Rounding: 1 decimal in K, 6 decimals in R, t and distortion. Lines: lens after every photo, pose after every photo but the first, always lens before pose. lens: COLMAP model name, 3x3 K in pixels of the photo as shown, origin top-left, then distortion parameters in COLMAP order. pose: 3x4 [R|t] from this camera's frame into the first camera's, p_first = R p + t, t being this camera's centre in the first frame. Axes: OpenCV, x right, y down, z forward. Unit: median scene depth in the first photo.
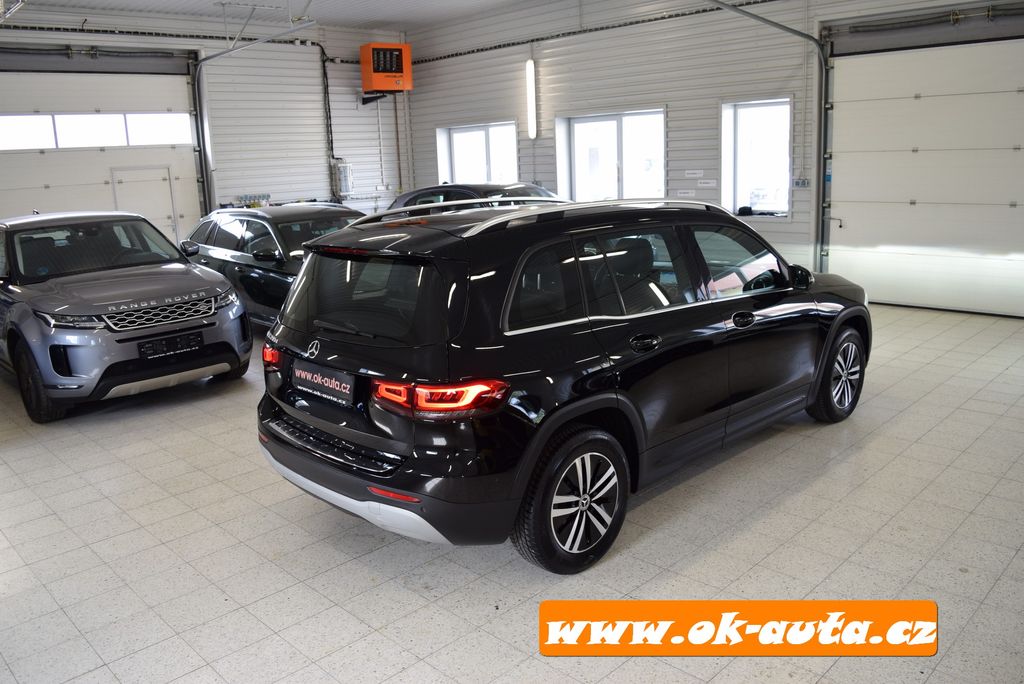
lens RADIAL K [[805.2, 0, 515.1], [0, 805.2, 342.1], [0, 0, 1]] dist [-0.087644, 0.016862]
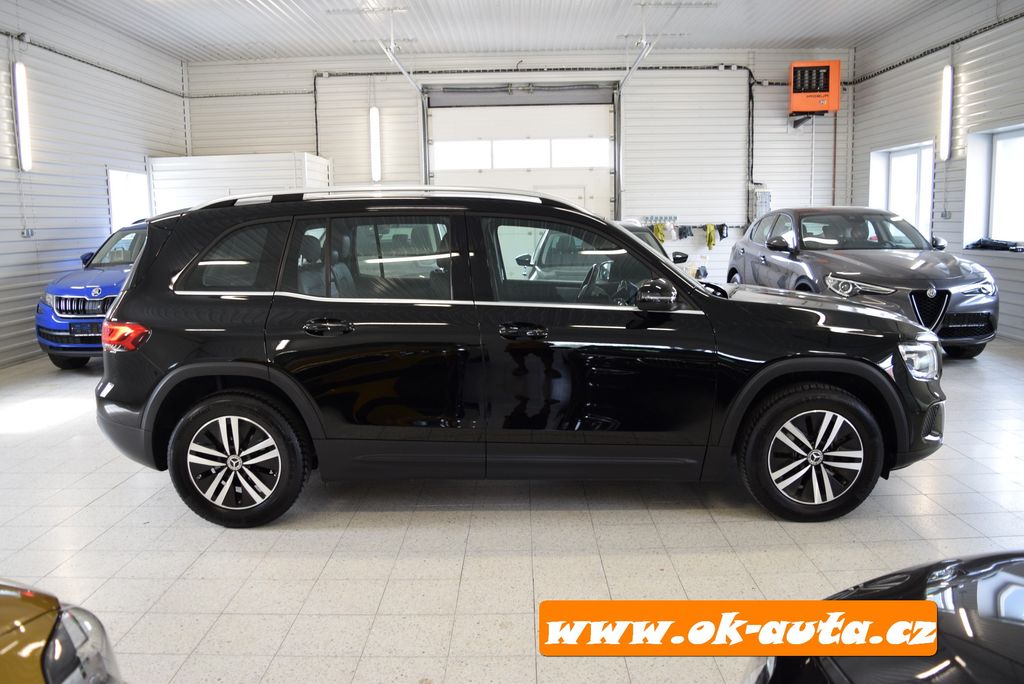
lens RADIAL K [[805.2, 0, 507.9], [0, 805.2, 339.7], [0, 0, 1]] dist [-0.087644, 0.016862]
pose [[0.703568, 0.132060, -0.698249, 0.309329], [-0.167032, 0.985785, 0.018136, -0.011995], [0.690718, 0.103870, 0.715625, 0.139998]]
